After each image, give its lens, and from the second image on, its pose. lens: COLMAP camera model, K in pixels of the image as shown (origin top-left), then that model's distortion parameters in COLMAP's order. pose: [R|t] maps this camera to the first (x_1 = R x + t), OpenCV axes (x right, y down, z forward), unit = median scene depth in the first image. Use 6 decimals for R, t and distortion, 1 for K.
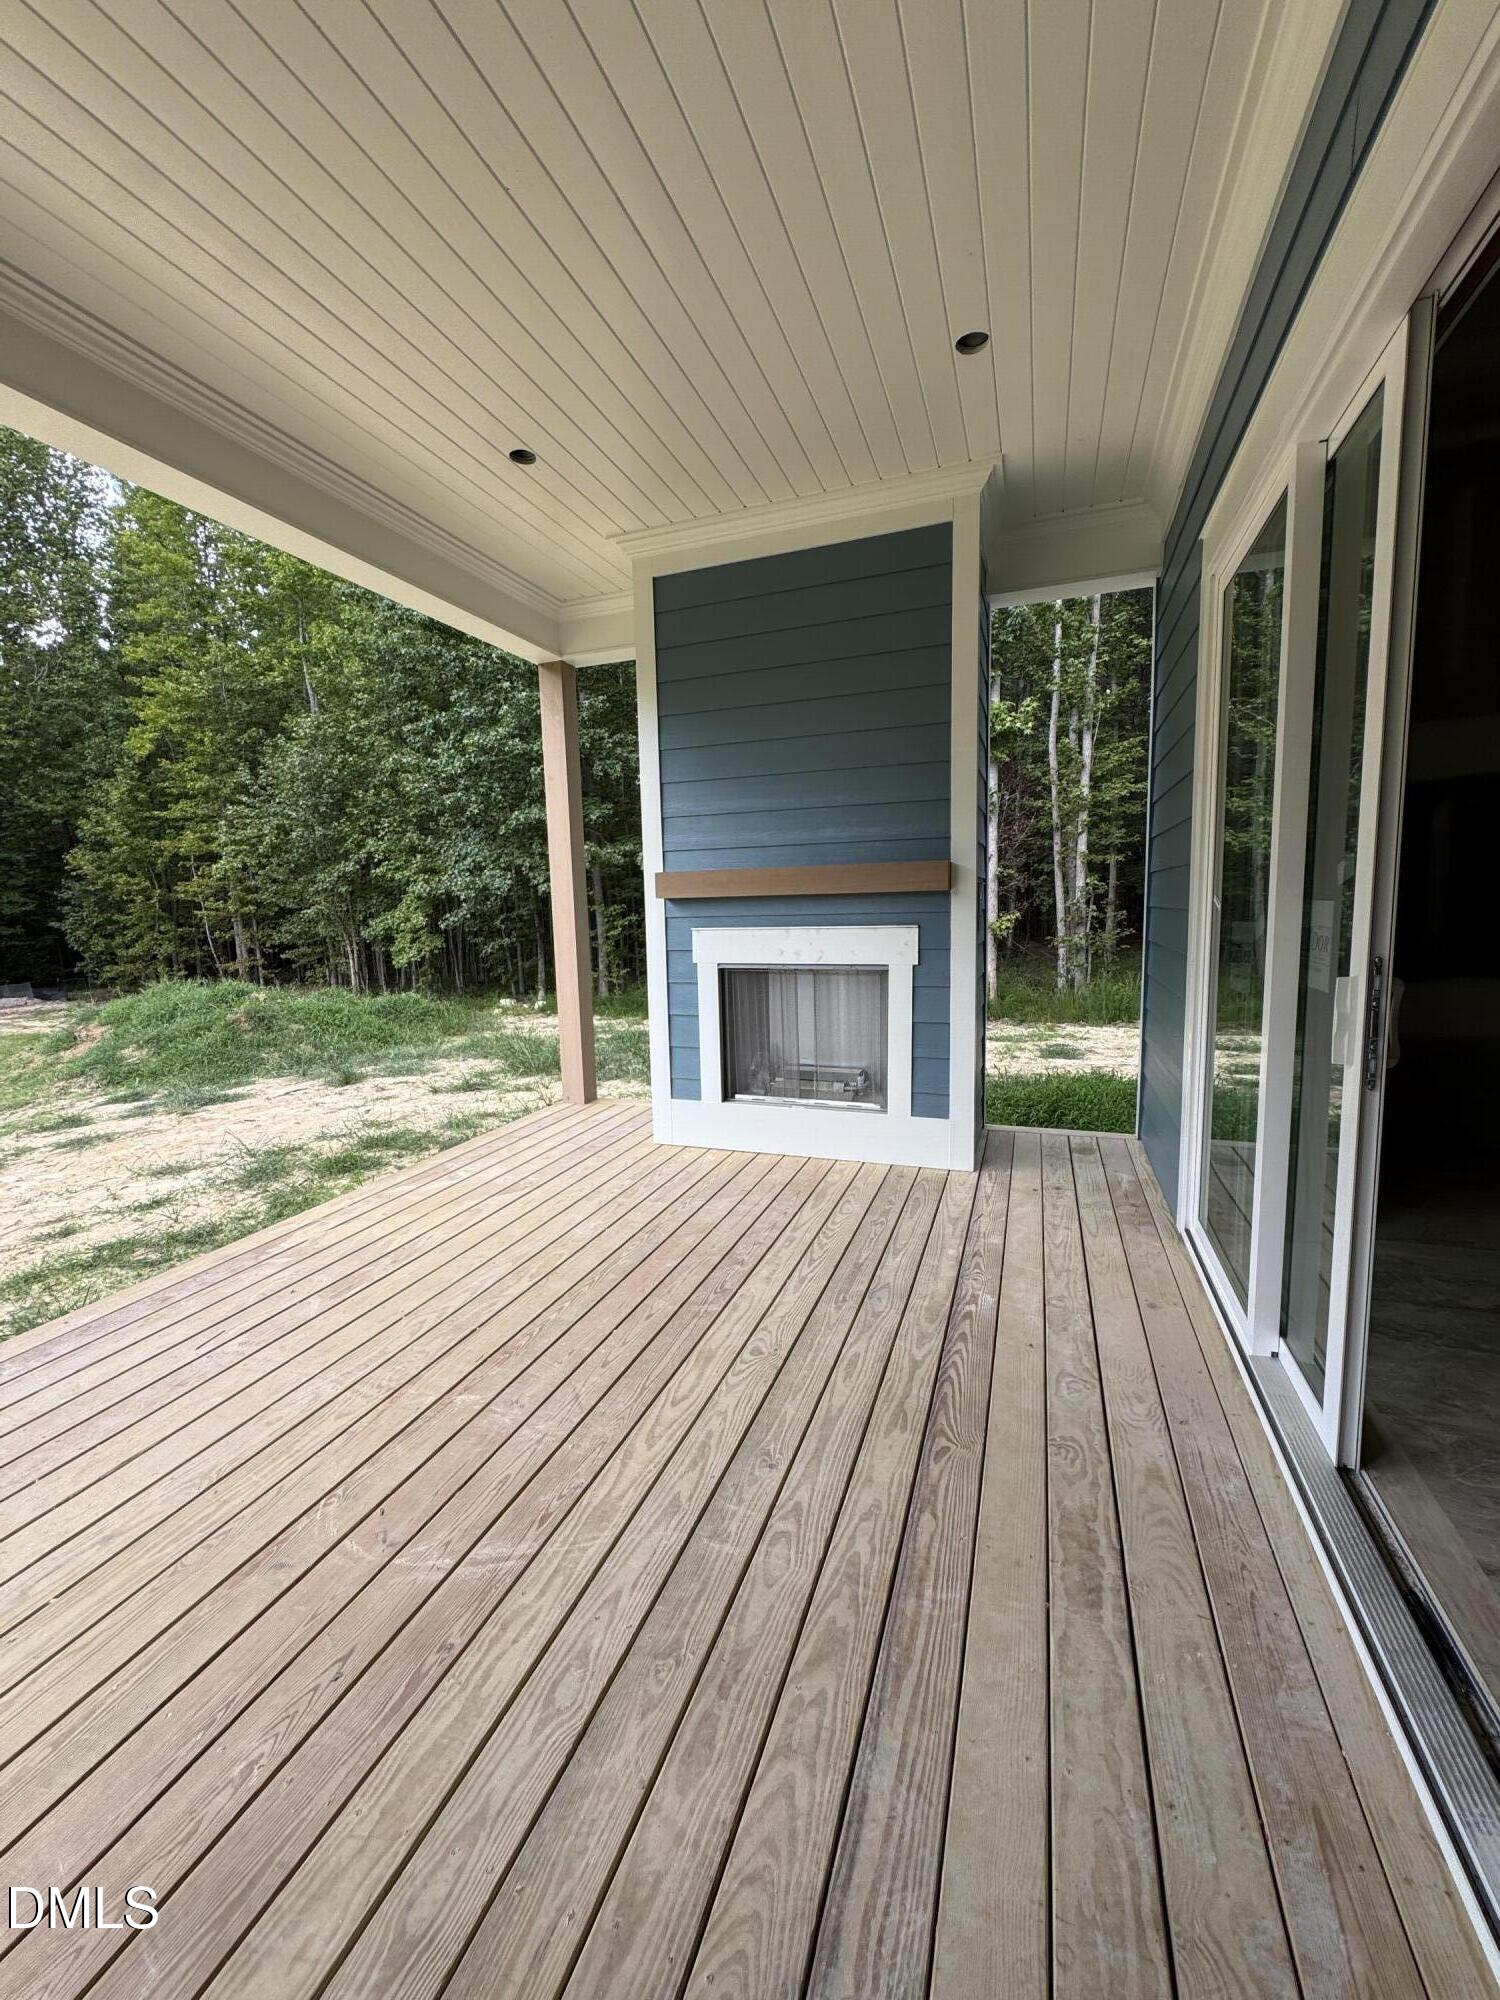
lens RADIAL K [[797.9, 0, 755.2], [0, 797.9, 991.9], [0, 0, 1]] dist [-0.001388, 0.000076]
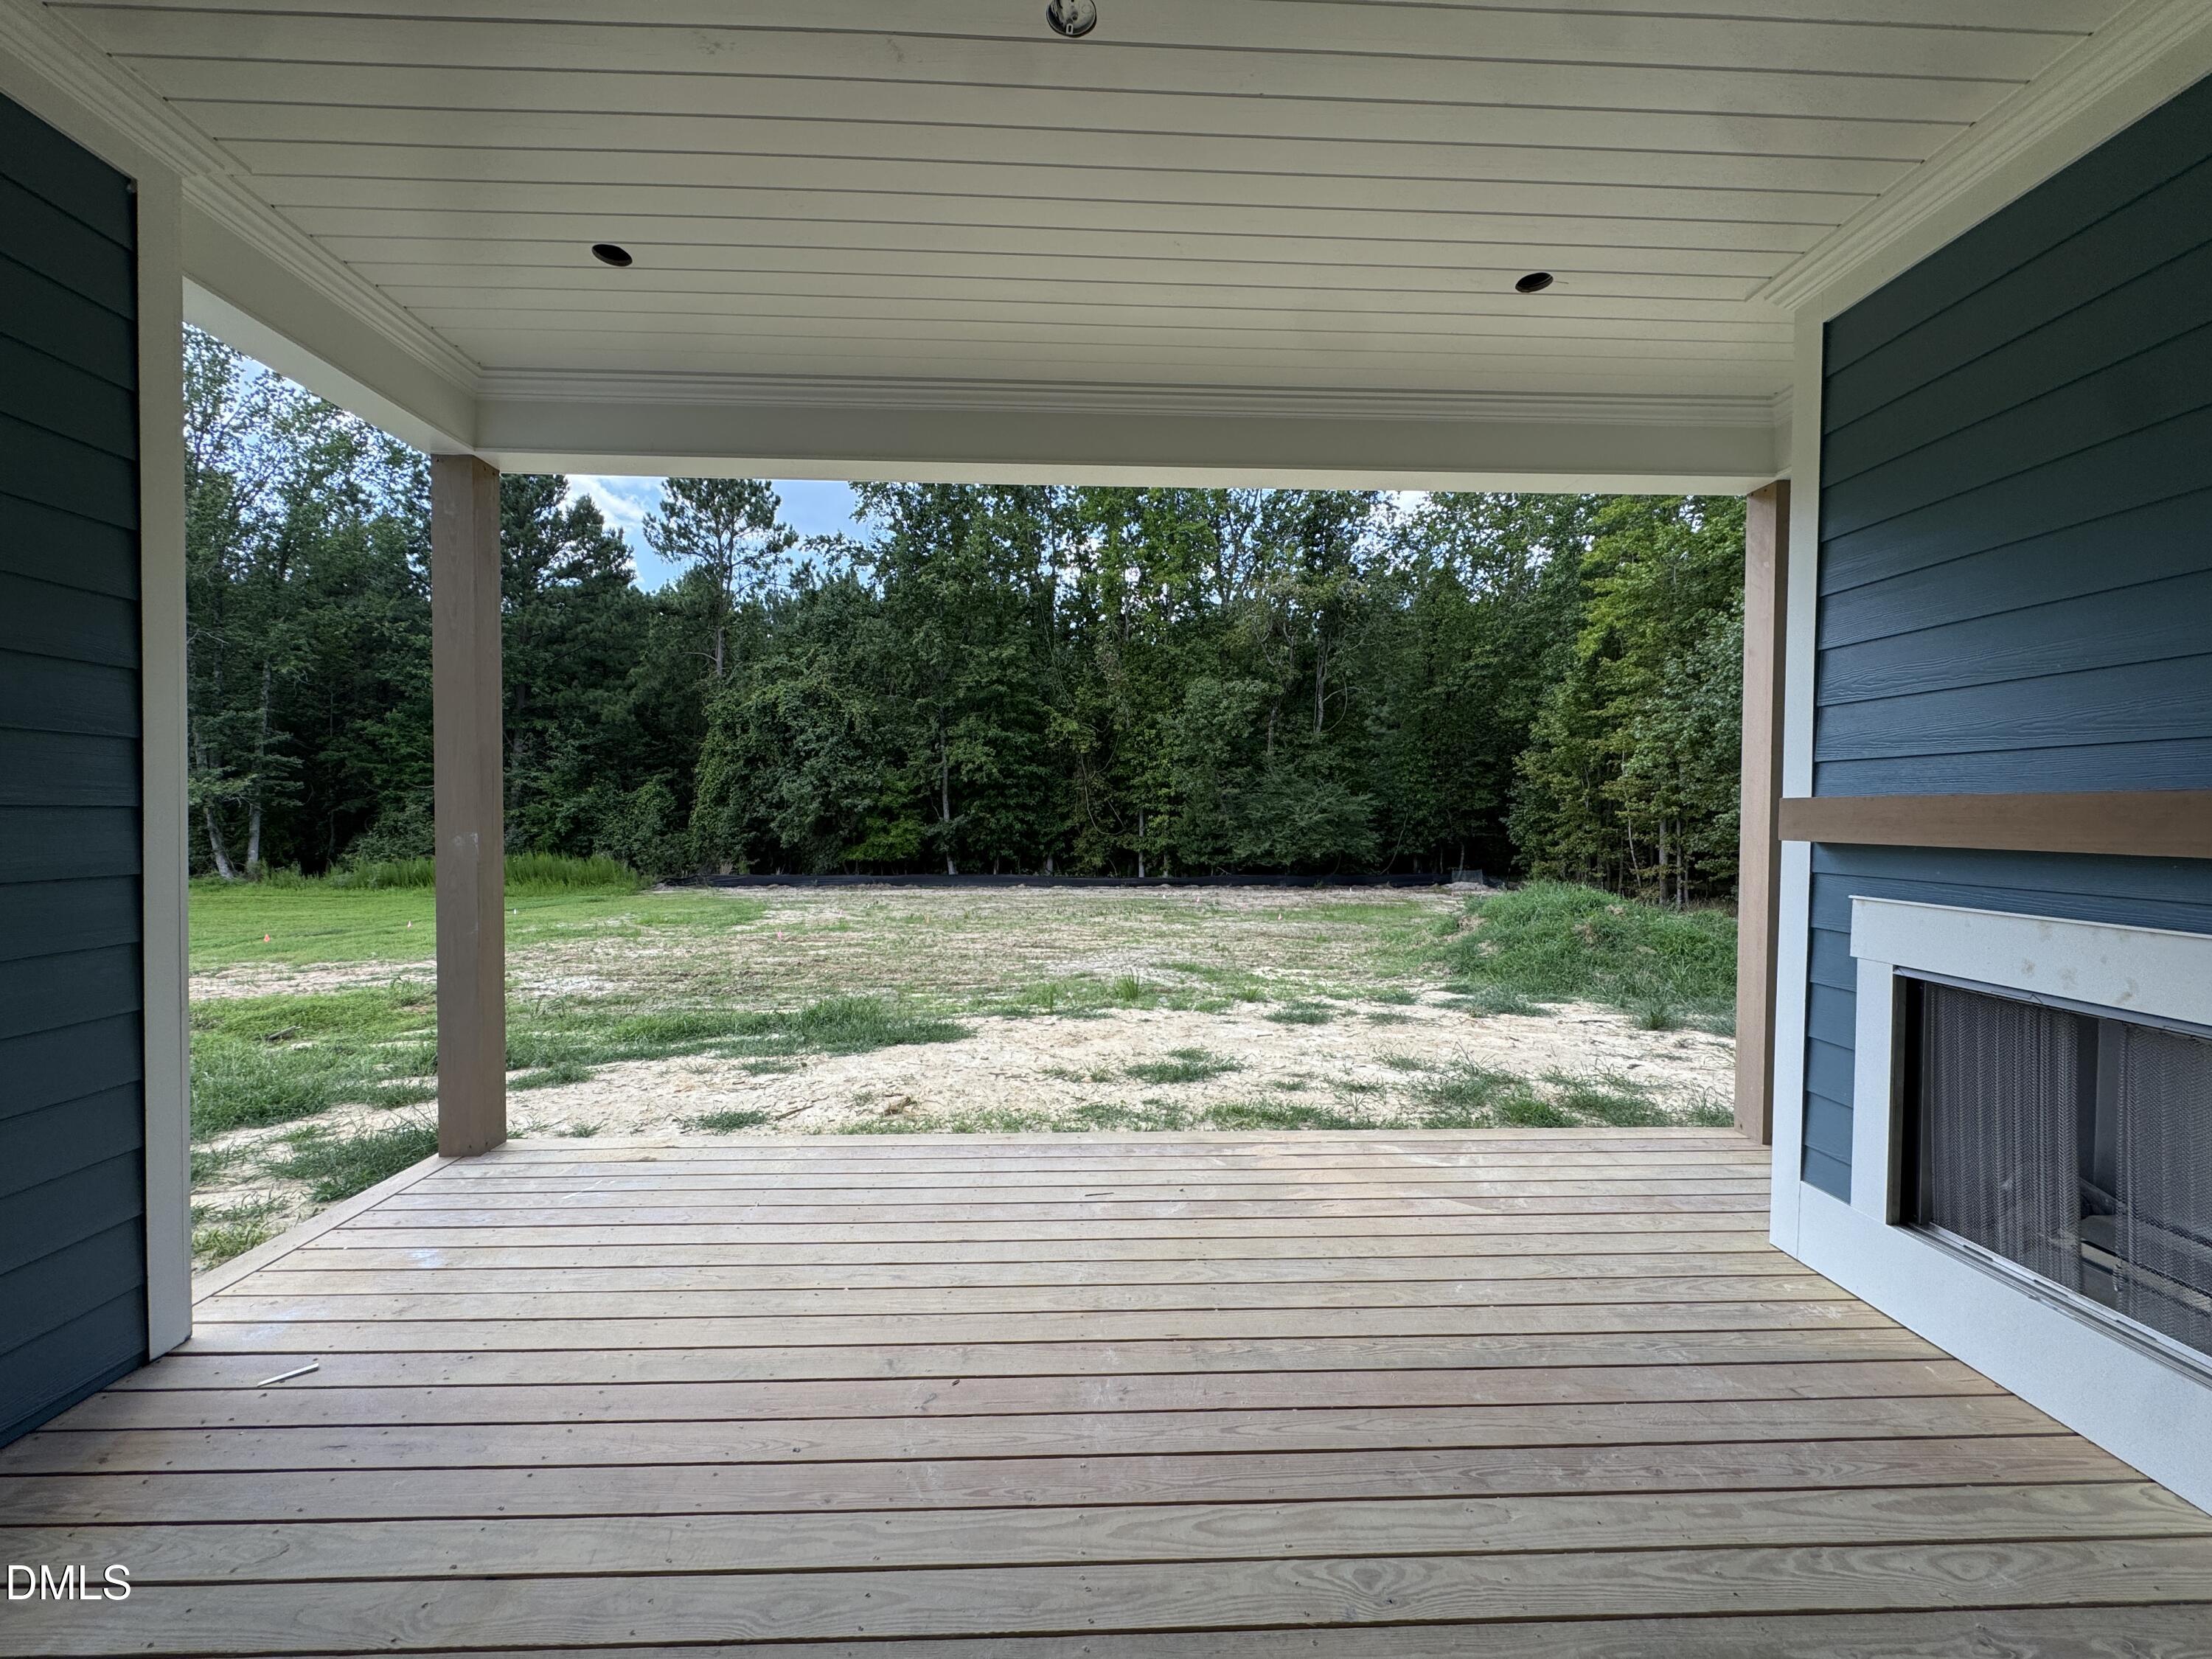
lens RADIAL K [[882.5, 0, 1104.1], [0, 882.5, 827.4], [0, 0, 1]] dist [-0.001388, 0.000076]
pose [[0.365778, 0.044503, -0.929638, 0.095956], [-0.117433, 0.993080, 0.001335, -0.020712], [0.923264, 0.108682, 0.368473, 0.083912]]
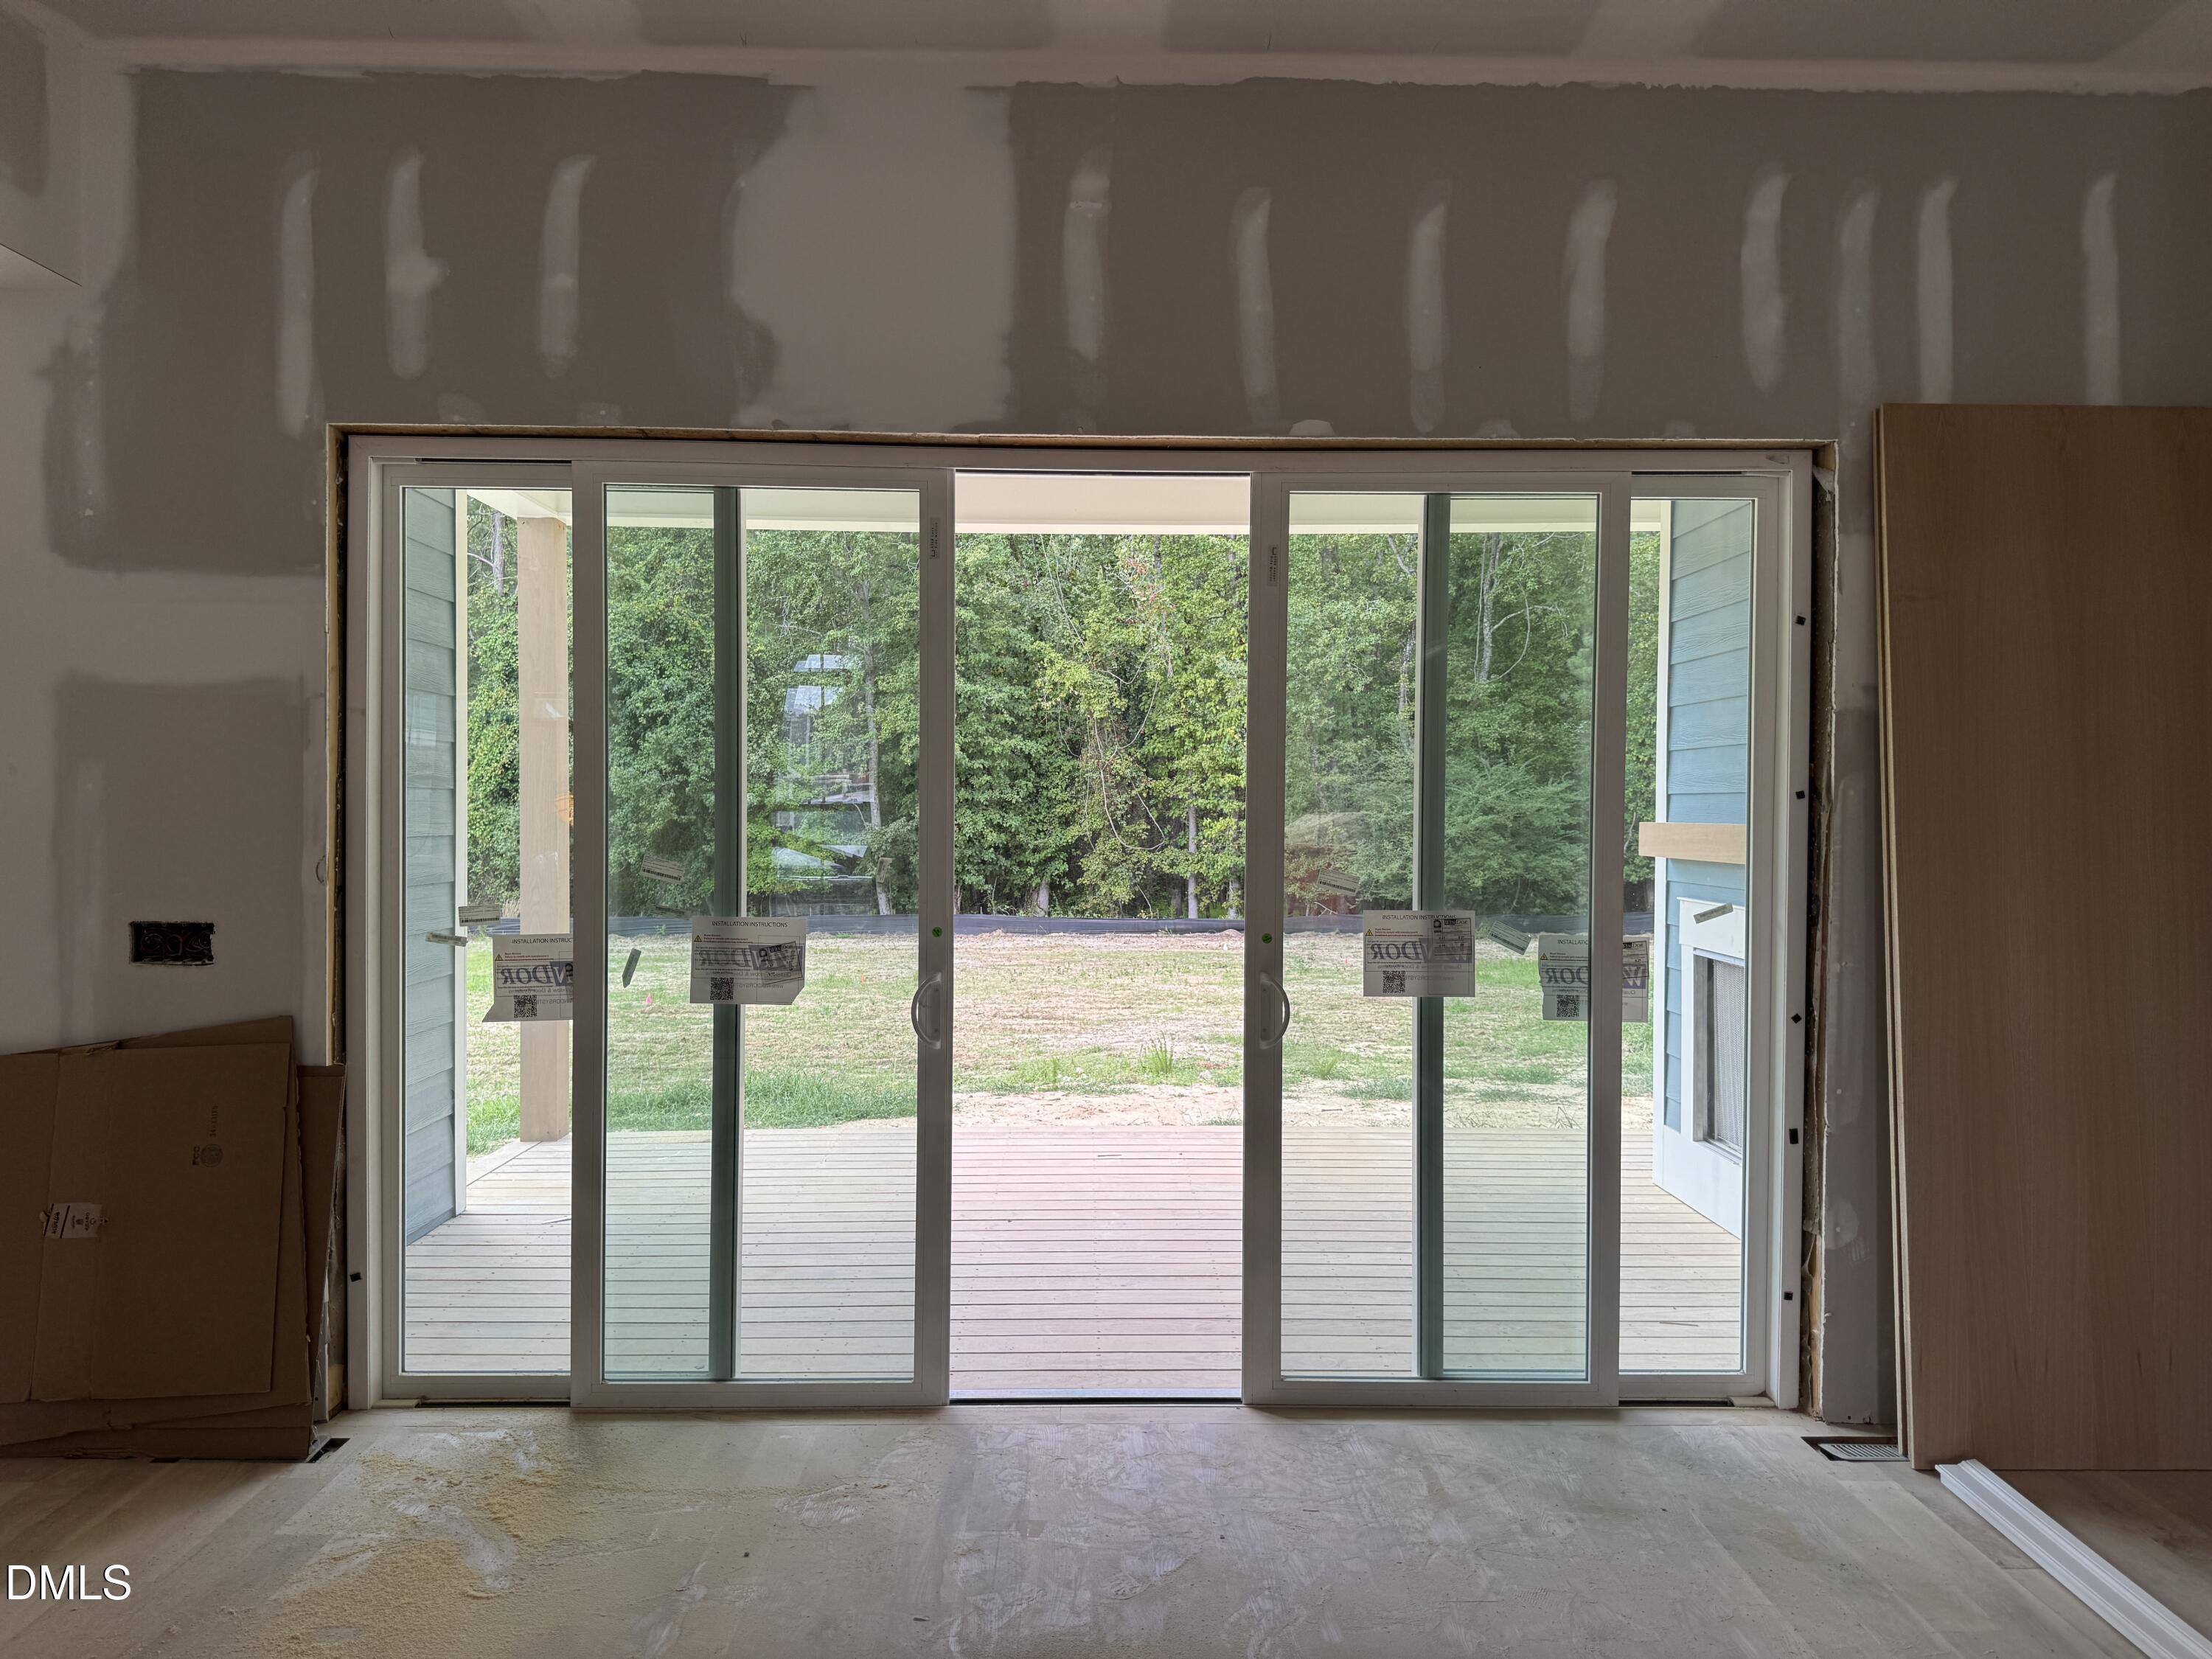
lens RADIAL K [[1692.2, 0, 1112.2], [0, 1692.2, 822.2], [0, 0, 1]] dist [0.048690, -0.079852]
pose [[0.351093, 0.036329, -0.935635, 0.342853], [-0.114435, 0.993421, -0.004369, -0.024930], [0.929321, 0.108604, 0.352941, -0.006377]]
